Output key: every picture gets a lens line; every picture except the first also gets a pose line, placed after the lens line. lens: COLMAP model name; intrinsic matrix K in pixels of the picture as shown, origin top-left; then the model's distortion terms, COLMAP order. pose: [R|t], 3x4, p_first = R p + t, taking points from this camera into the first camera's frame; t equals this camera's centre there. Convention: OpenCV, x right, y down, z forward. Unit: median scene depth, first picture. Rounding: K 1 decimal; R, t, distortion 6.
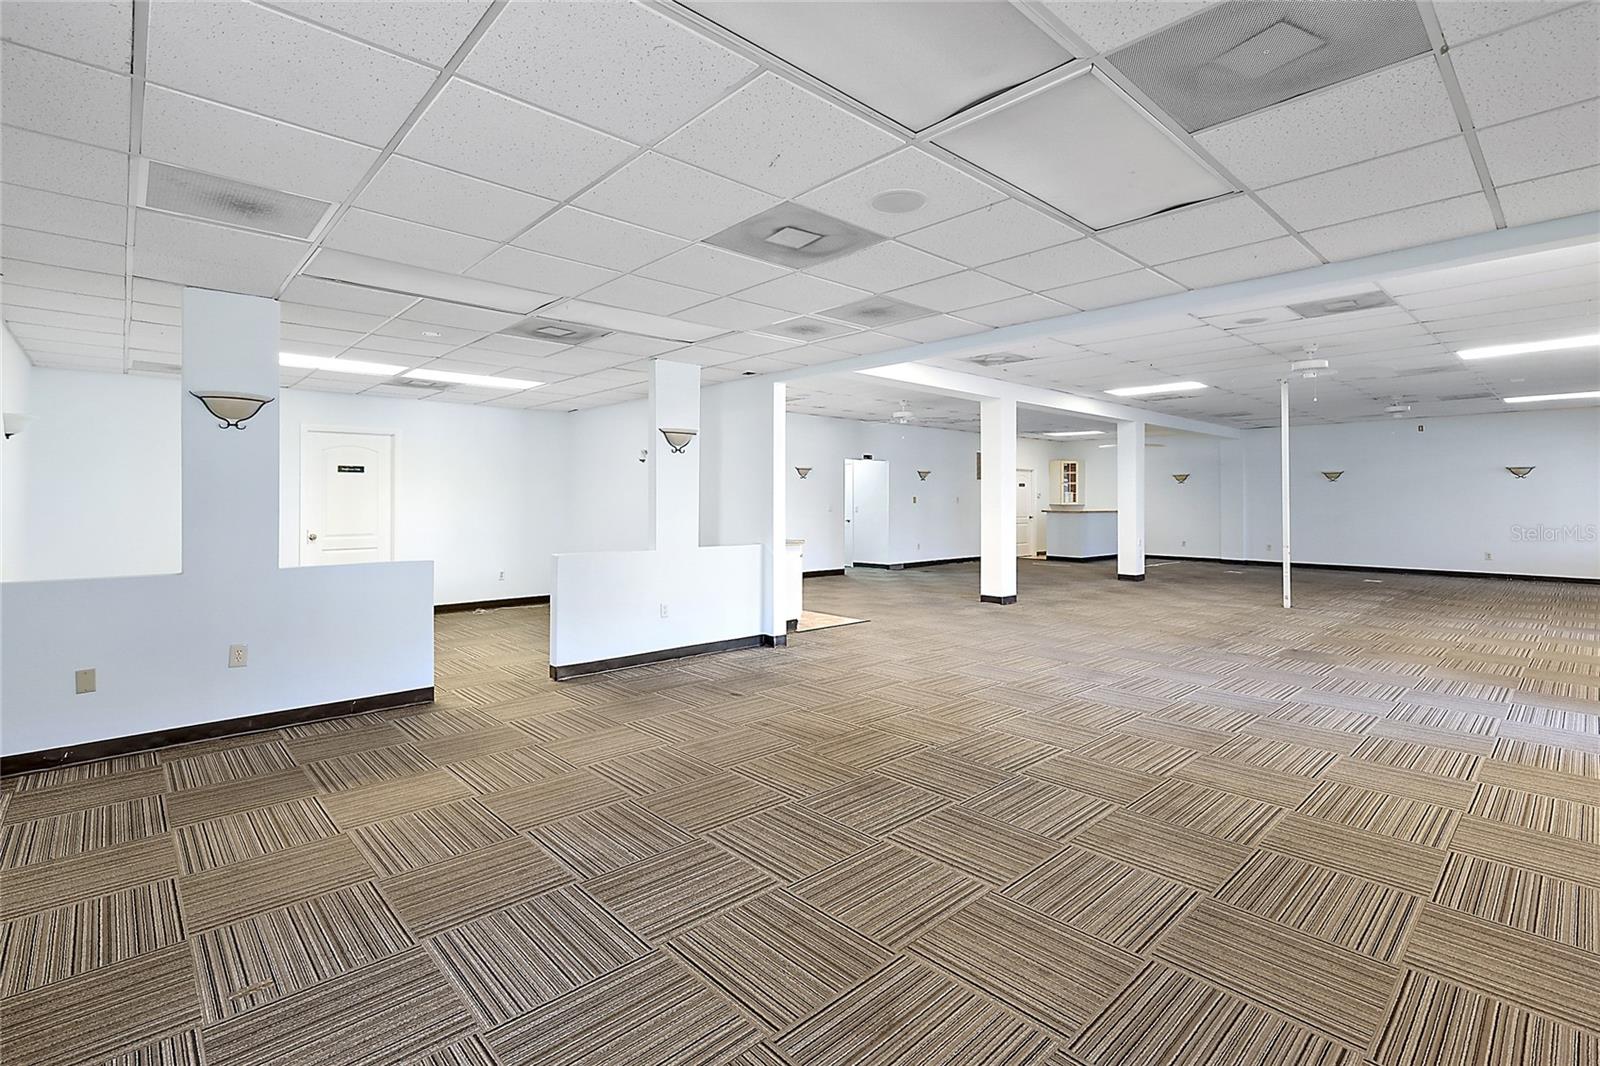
lens RADIAL K [[733.8, 0, 805.5], [0, 733.8, 507.7], [0, 0, 1]] dist [-0.004216, -0.000363]
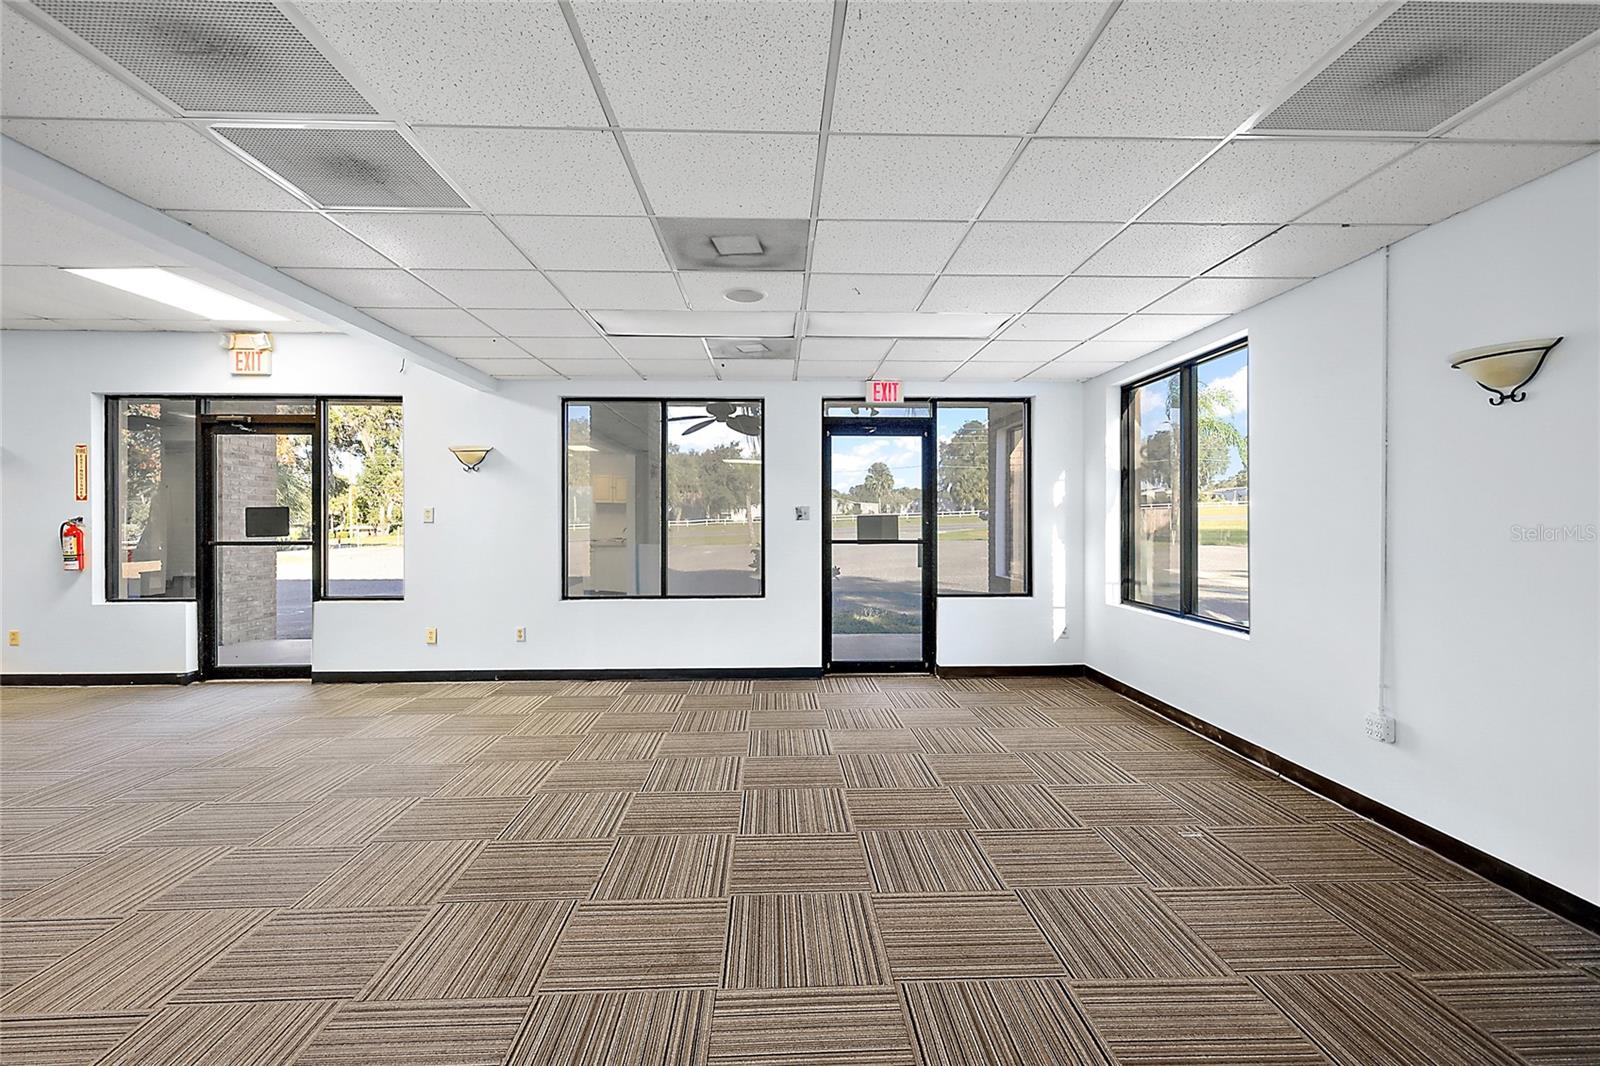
lens RADIAL K [[733.8, 0, 805.5], [0, 733.8, 507.7], [0, 0, 1]] dist [-0.004216, -0.000363]
pose [[-0.758888, 0.009006, 0.651159, -0.768932], [0.005772, 0.999958, -0.007104, -0.020077], [-0.651195, -0.001633, -0.758908, 1.807646]]
